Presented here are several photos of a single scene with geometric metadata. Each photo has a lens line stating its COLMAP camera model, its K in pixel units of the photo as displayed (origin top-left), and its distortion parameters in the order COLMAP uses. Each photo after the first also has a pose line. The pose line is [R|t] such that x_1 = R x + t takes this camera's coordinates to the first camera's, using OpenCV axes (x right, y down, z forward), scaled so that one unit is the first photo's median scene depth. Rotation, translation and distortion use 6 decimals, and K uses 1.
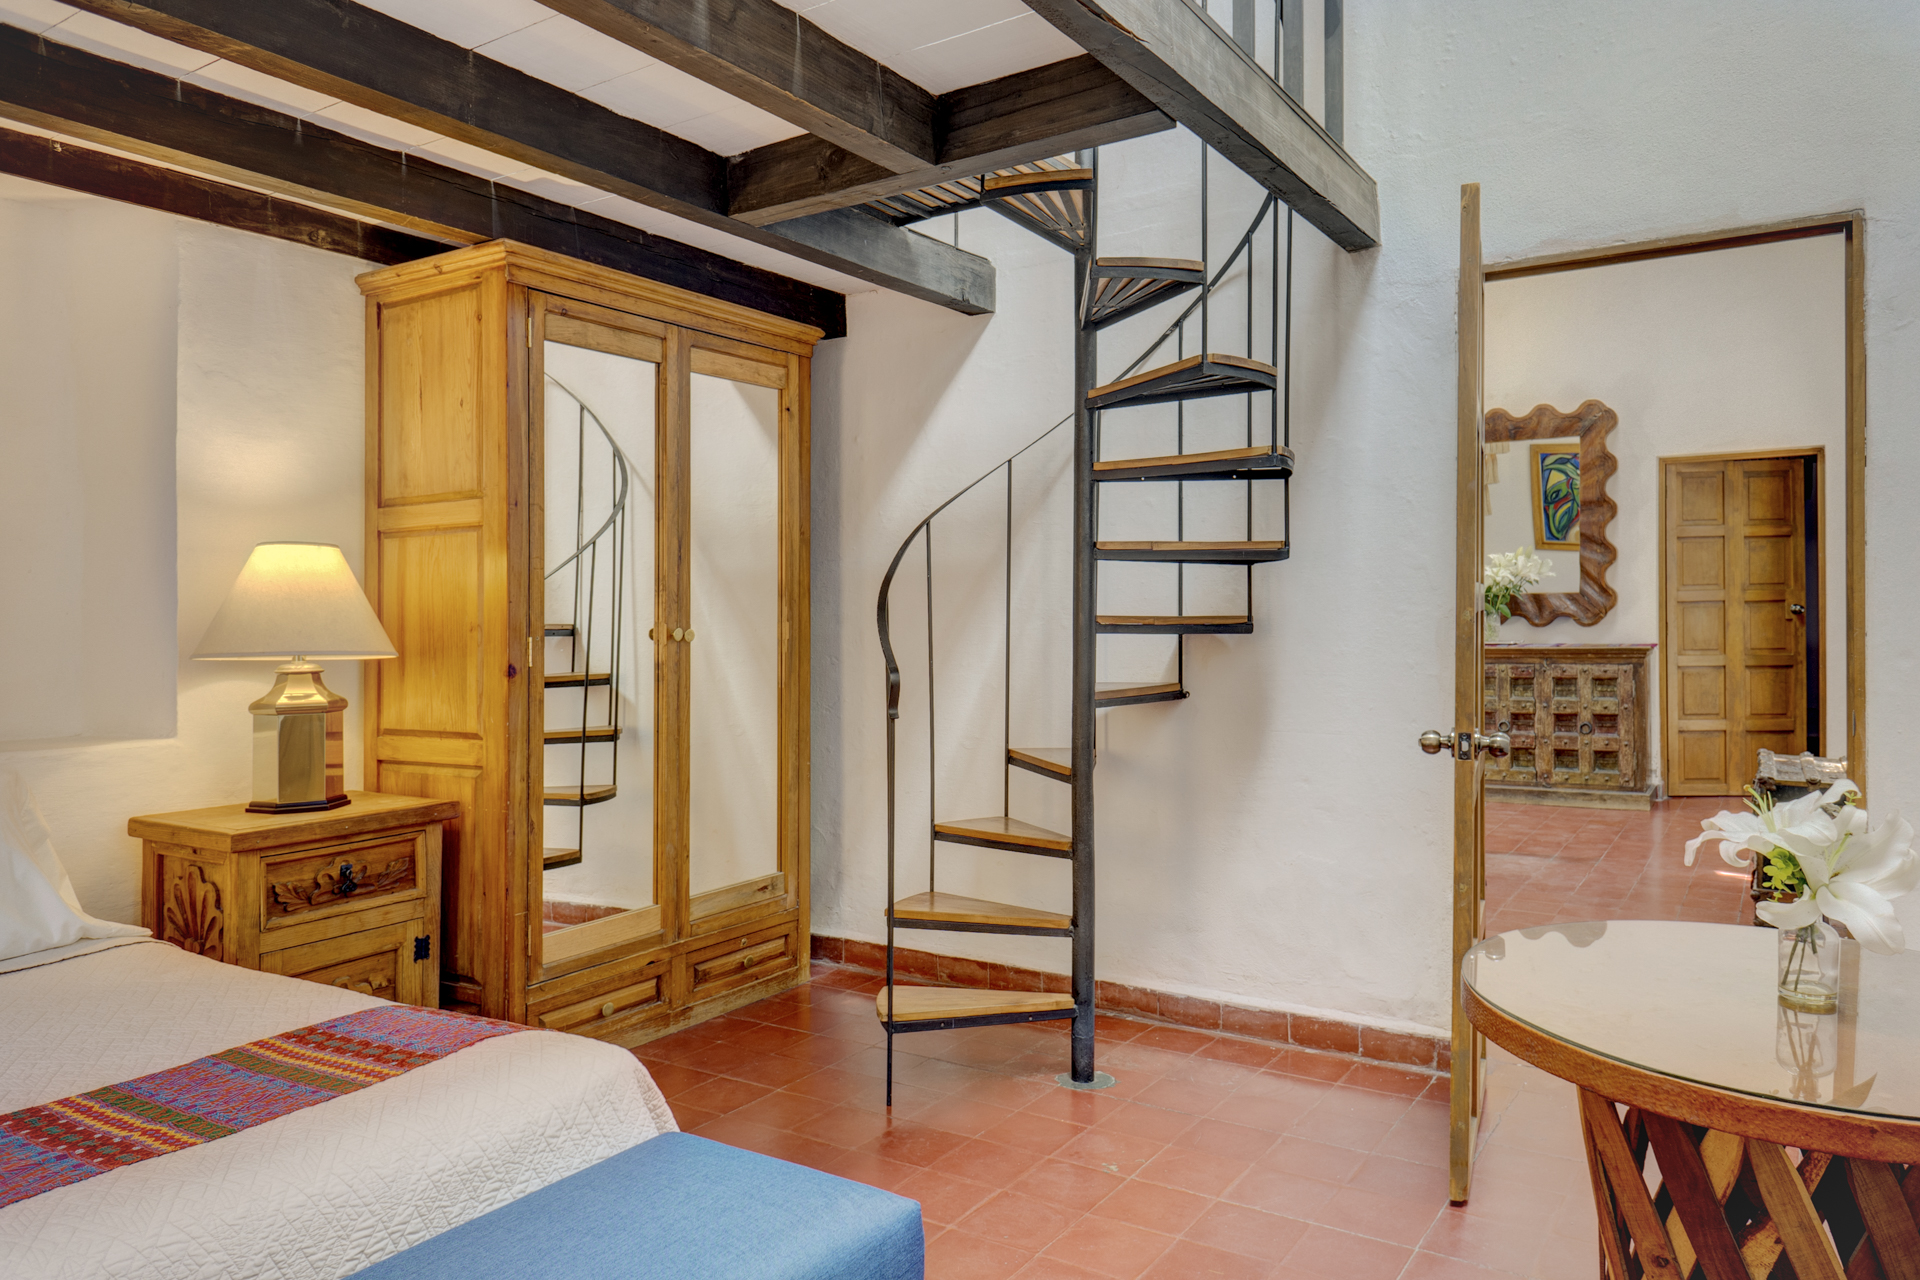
lens RADIAL K [[1331.0, 0, 972.6], [0, 1331.0, 634.9], [0, 0, 1]] dist [0.024969, -0.004328]
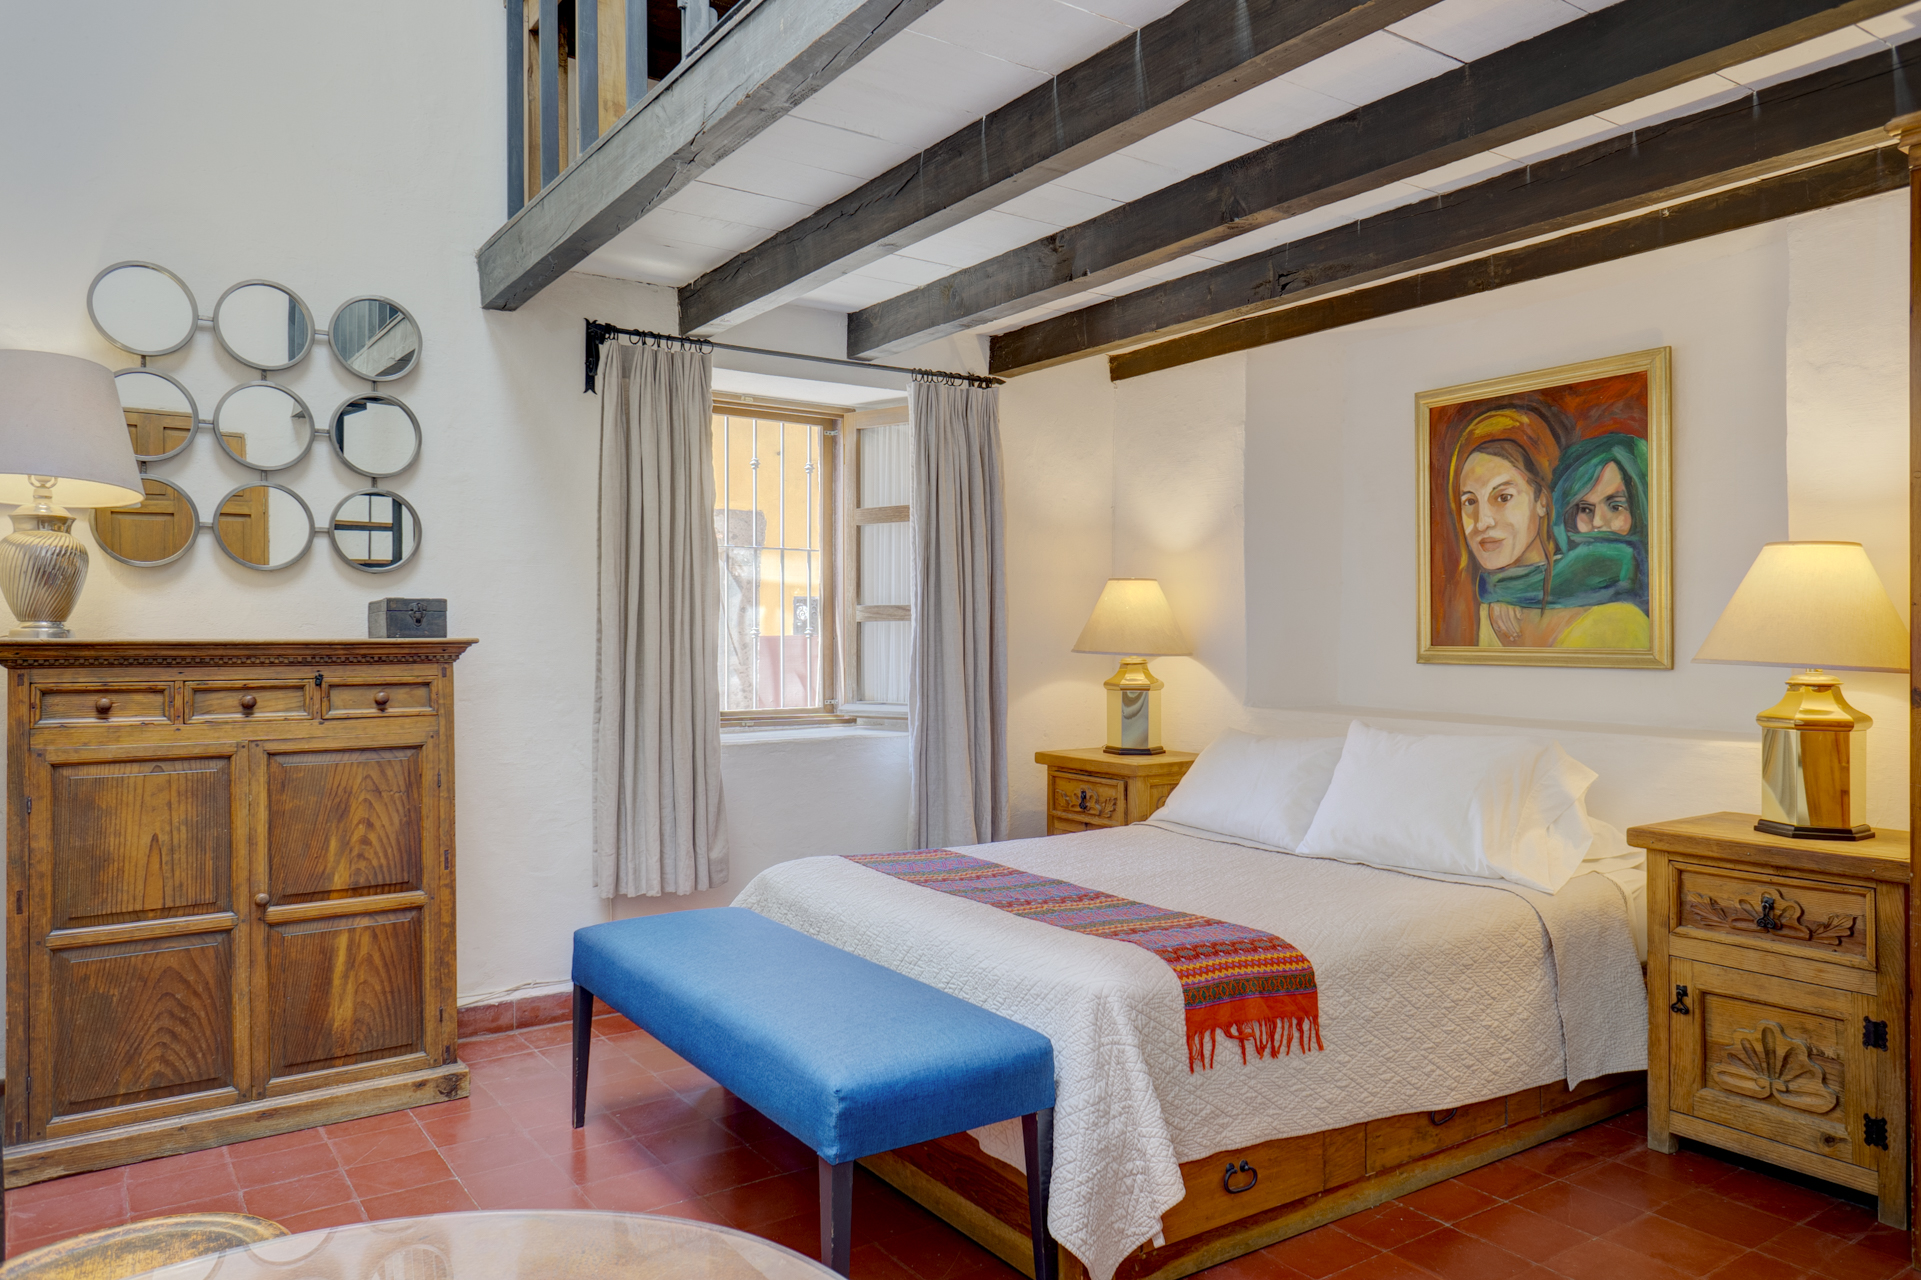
lens RADIAL K [[1331.7, 0, 971.5], [0, 1331.7, 631.4], [0, 0, 1]] dist [0.024969, -0.004328]
pose [[-0.366974, 0.005059, -0.930217, 0.602063], [-0.006255, 0.999949, 0.007906, -0.012310], [0.930210, 0.008720, -0.366924, 0.877391]]
